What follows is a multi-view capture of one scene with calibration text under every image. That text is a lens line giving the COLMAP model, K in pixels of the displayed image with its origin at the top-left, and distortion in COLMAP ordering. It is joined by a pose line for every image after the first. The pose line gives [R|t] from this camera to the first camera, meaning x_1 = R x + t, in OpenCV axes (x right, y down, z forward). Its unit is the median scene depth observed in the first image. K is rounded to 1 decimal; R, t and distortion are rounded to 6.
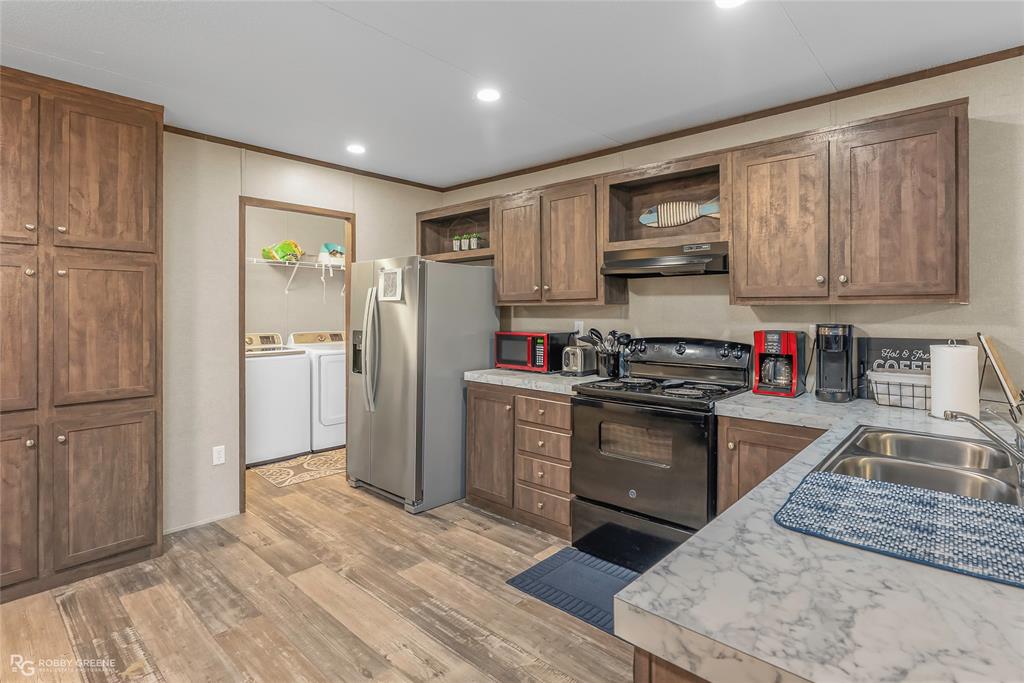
lens RADIAL K [[495.8, 0, 526.0], [0, 495.8, 321.2], [0, 0, 1]] dist [-0.003603, 0.000136]
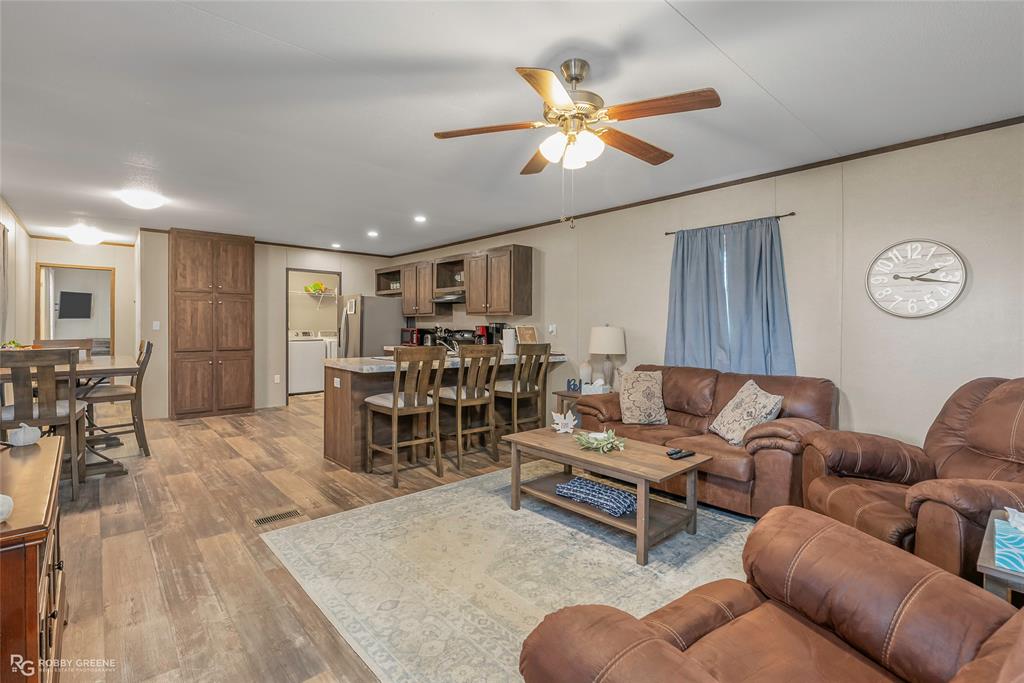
lens RADIAL K [[501.1, 0, 512.0], [0, 501.1, 341.5], [0, 0, 1]] dist [0.094012, -0.000472]
pose [[0.993570, 0.007101, -0.112993, 0.930968], [-0.006289, 0.999952, 0.007541, 0.080912], [0.113041, -0.006782, 0.993567, -1.554632]]
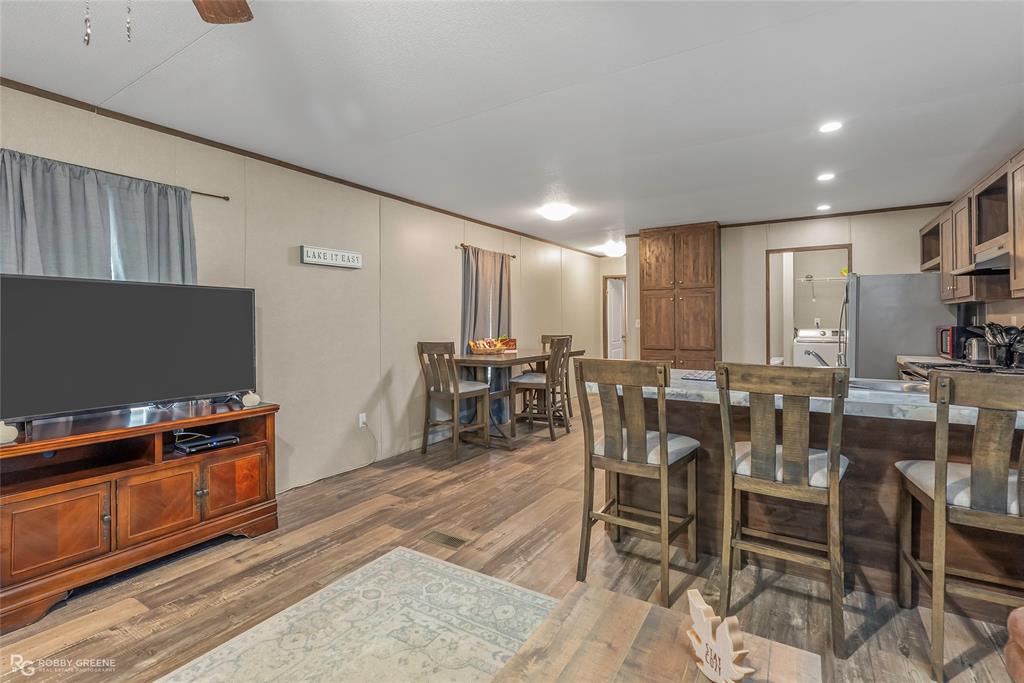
lens RADIAL K [[488.7, 0, 509.6], [0, 488.7, 315.4], [0, 0, 1]] dist [-0.001300, -0.000217]
pose [[0.154949, -0.019069, -0.987738, 1.337585], [-0.019783, 0.999553, -0.022400, 0.059869], [0.987724, 0.023012, 0.154503, -0.263896]]
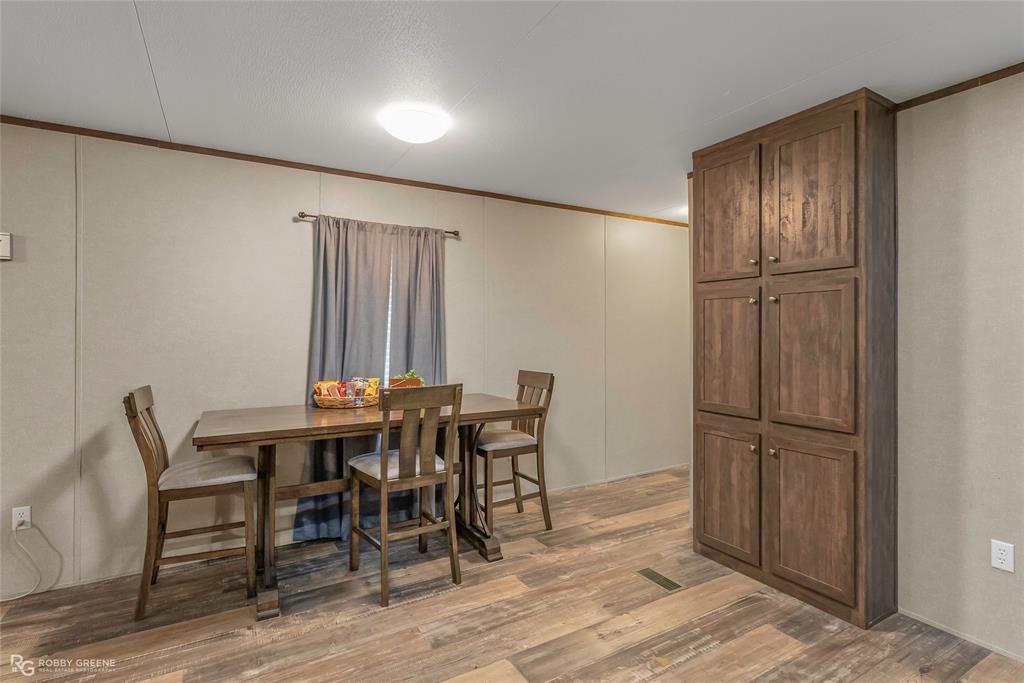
lens RADIAL K [[490.7, 0, 536.2], [0, 490.7, 350.2], [0, 0, 1]] dist [-0.047271, 0.031162]
pose [[-0.293203, 0.006960, -0.956025, 0.210758], [-0.031914, 0.999345, 0.017063, 0.010601], [0.955517, 0.035514, -0.292789, 0.749571]]
